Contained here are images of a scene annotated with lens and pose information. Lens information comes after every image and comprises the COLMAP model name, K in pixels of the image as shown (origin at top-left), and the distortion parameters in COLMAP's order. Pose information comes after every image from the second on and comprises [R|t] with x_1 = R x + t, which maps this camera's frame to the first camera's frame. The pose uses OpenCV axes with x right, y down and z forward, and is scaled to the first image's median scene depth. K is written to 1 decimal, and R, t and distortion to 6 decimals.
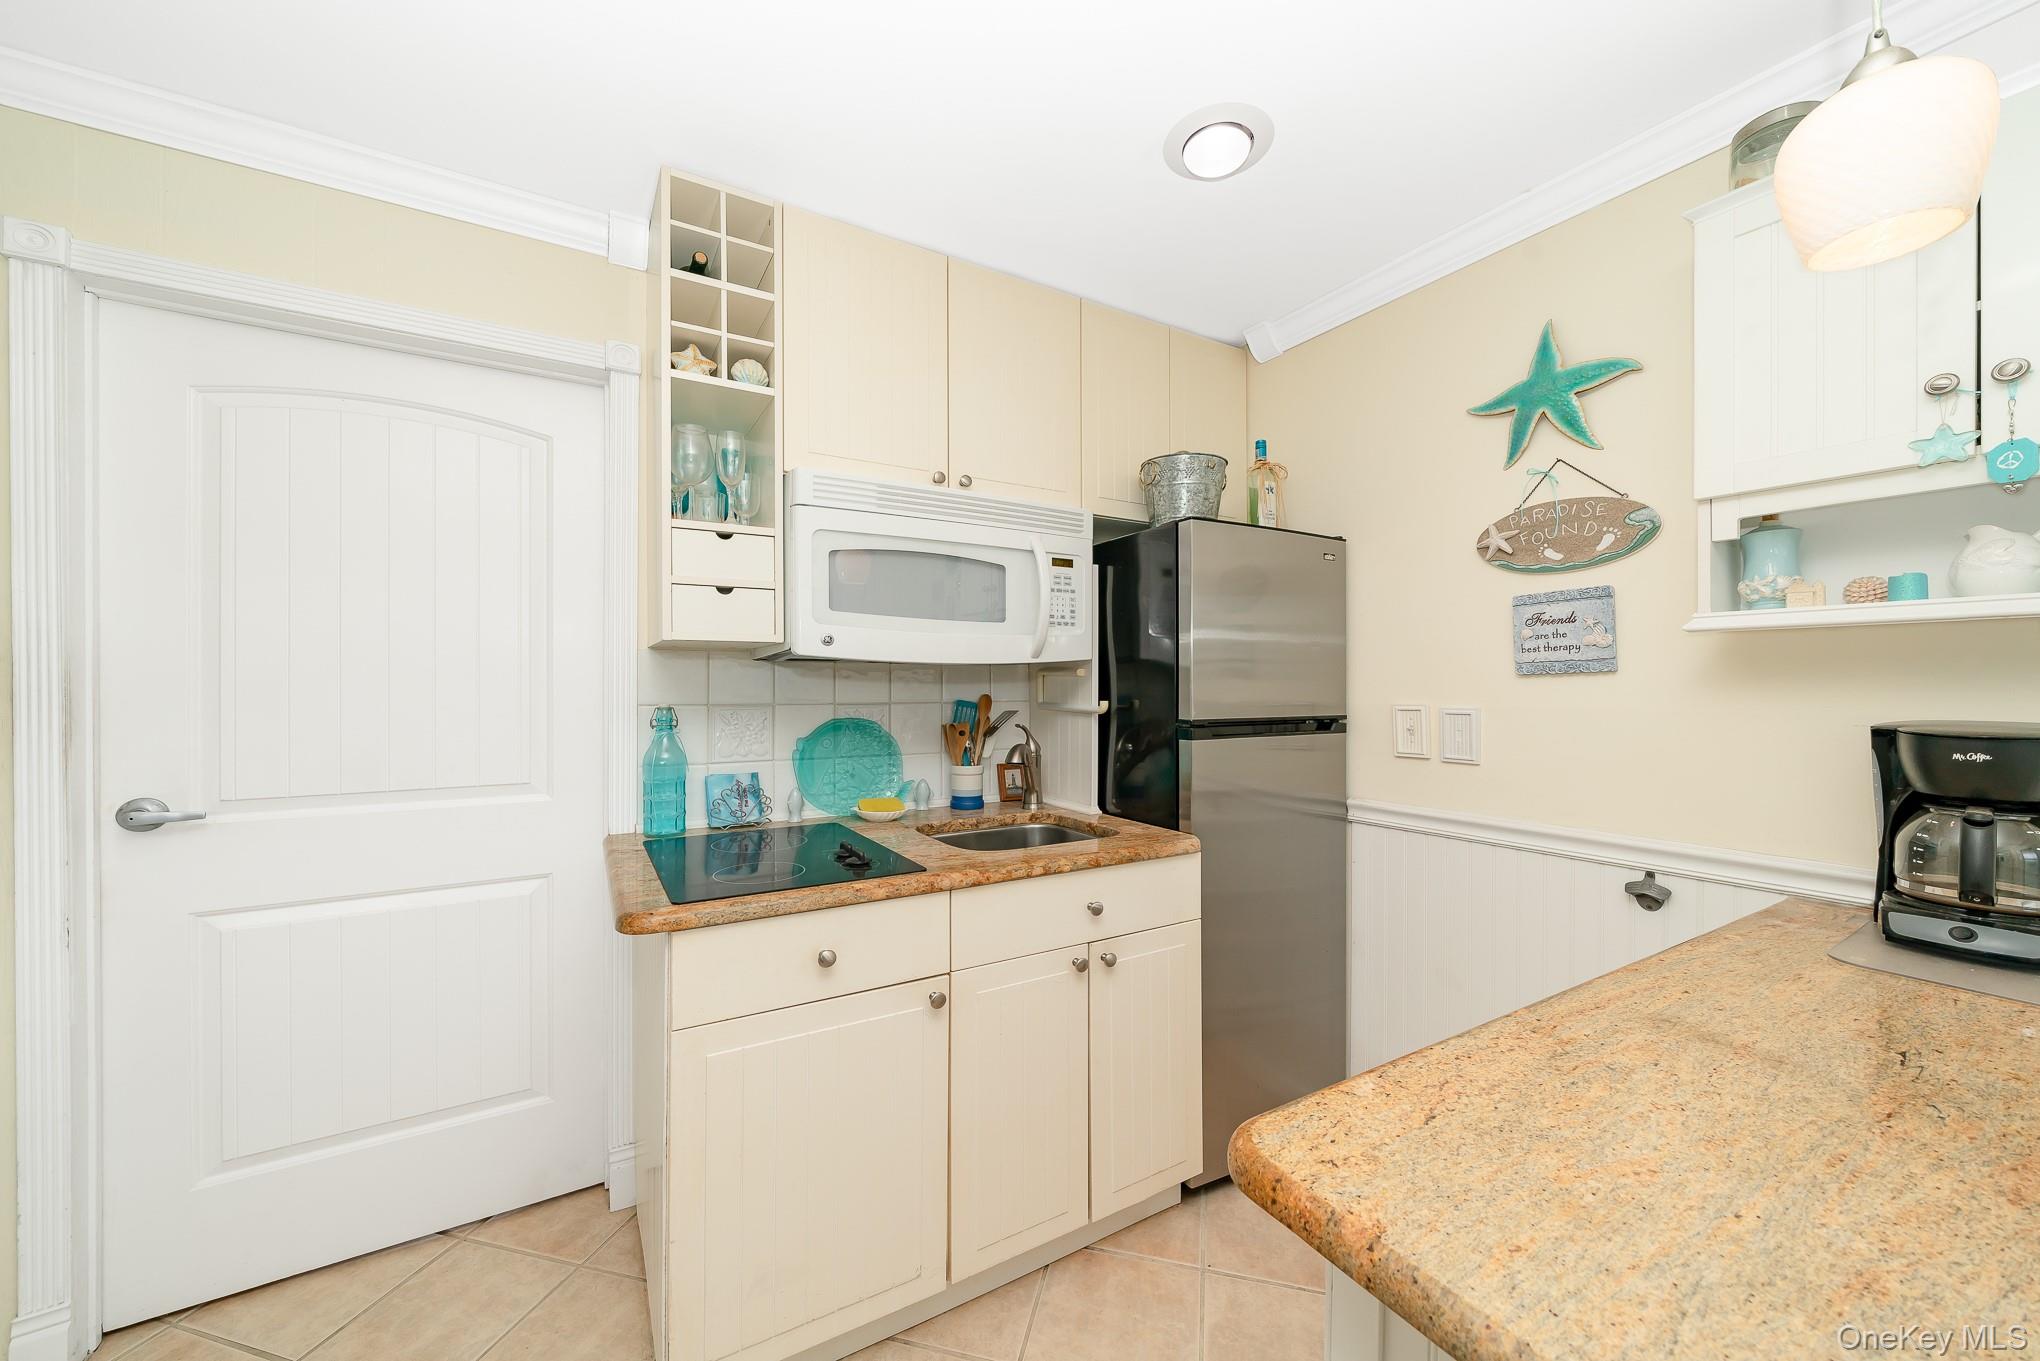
lens RADIAL K [[767.7, 0, 1035.3], [0, 767.7, 684.3], [0, 0, 1]] dist [-0.008880, 0.000701]
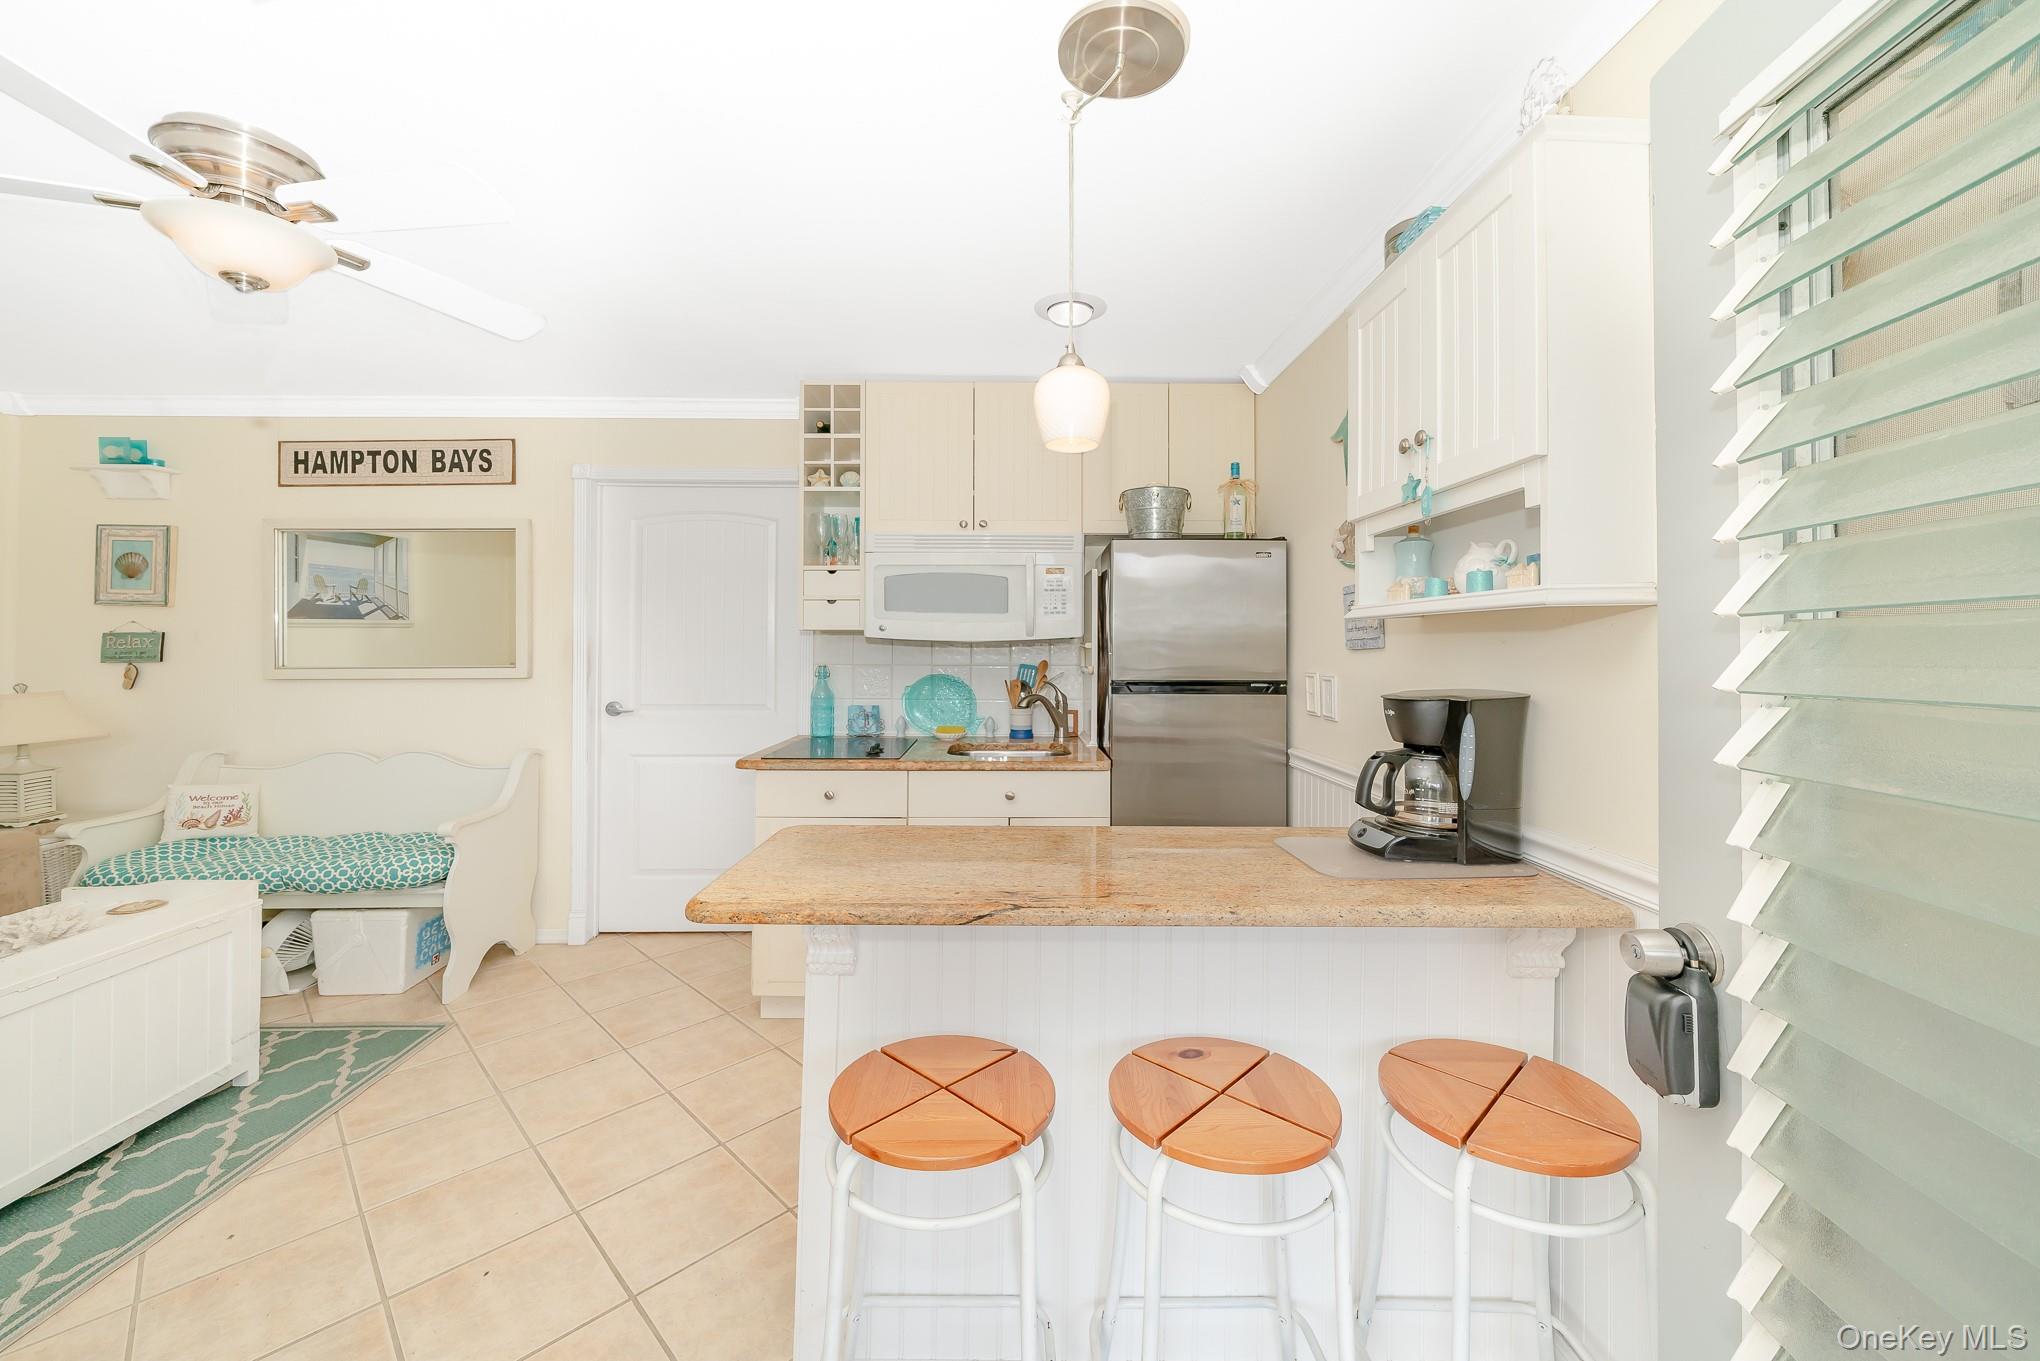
lens RADIAL K [[767.7, 0, 1024.0], [0, 767.7, 645.0], [0, 0, 1]] dist [-0.008880, 0.000701]
pose [[0.883733, -0.001248, -0.467990, 0.801078], [-0.003326, 0.999954, -0.008948, -0.004529], [0.467980, 0.009464, 0.883689, -0.377450]]
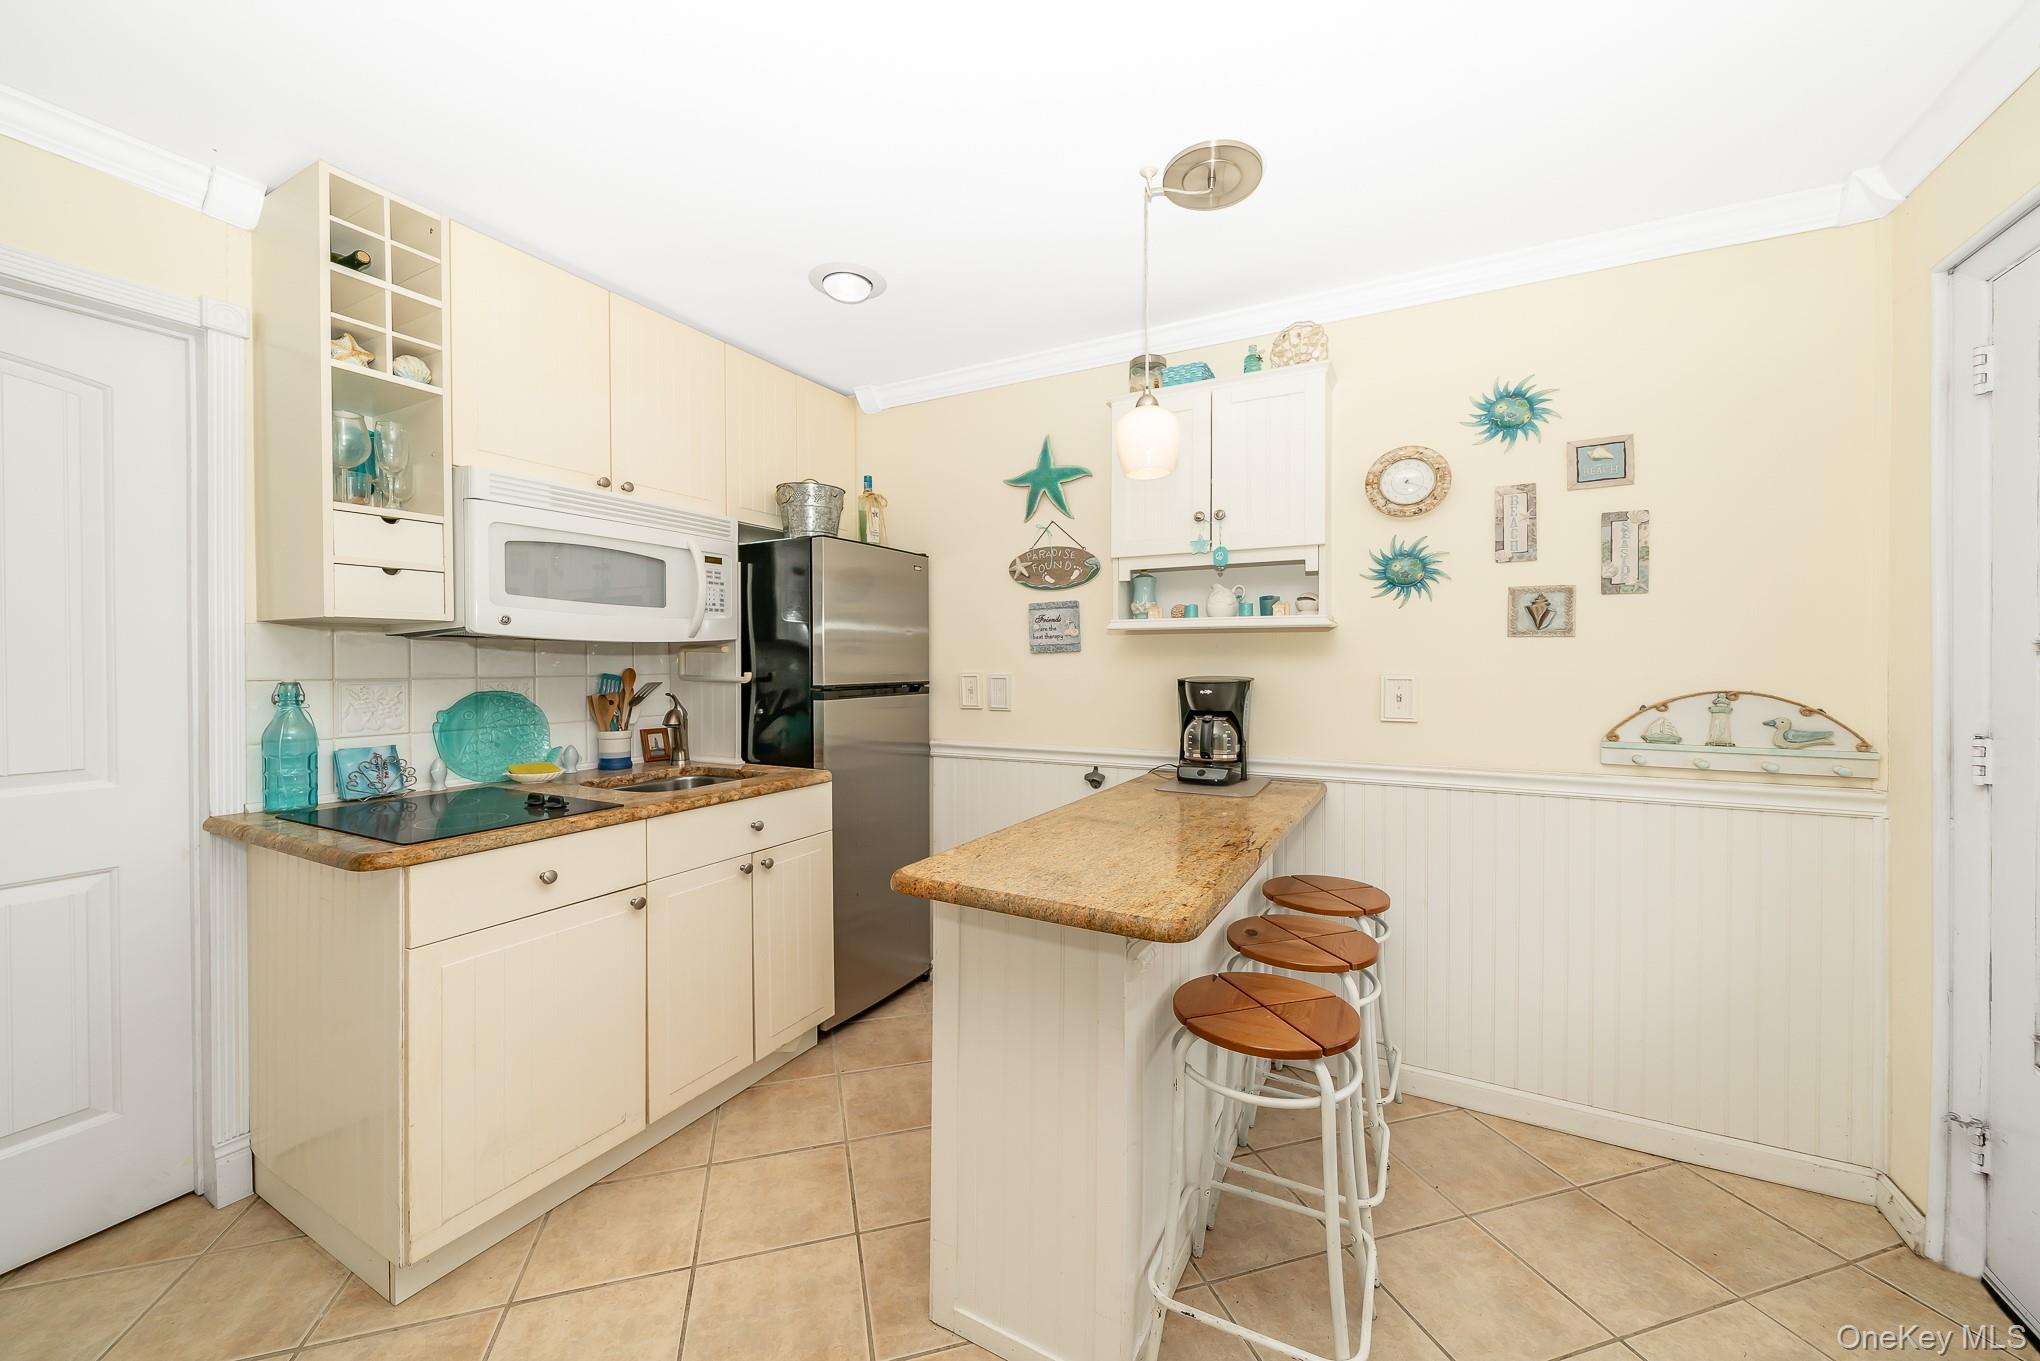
lens RADIAL K [[767.7, 0, 1072.0], [0, 767.7, 667.4], [0, 0, 1]] dist [-0.008880, 0.000701]
pose [[0.832729, -0.006182, 0.553646, -0.191036], [0.001884, 0.999964, 0.008332, 0.004526], [-0.553677, -0.005895, 0.832711, -0.392898]]
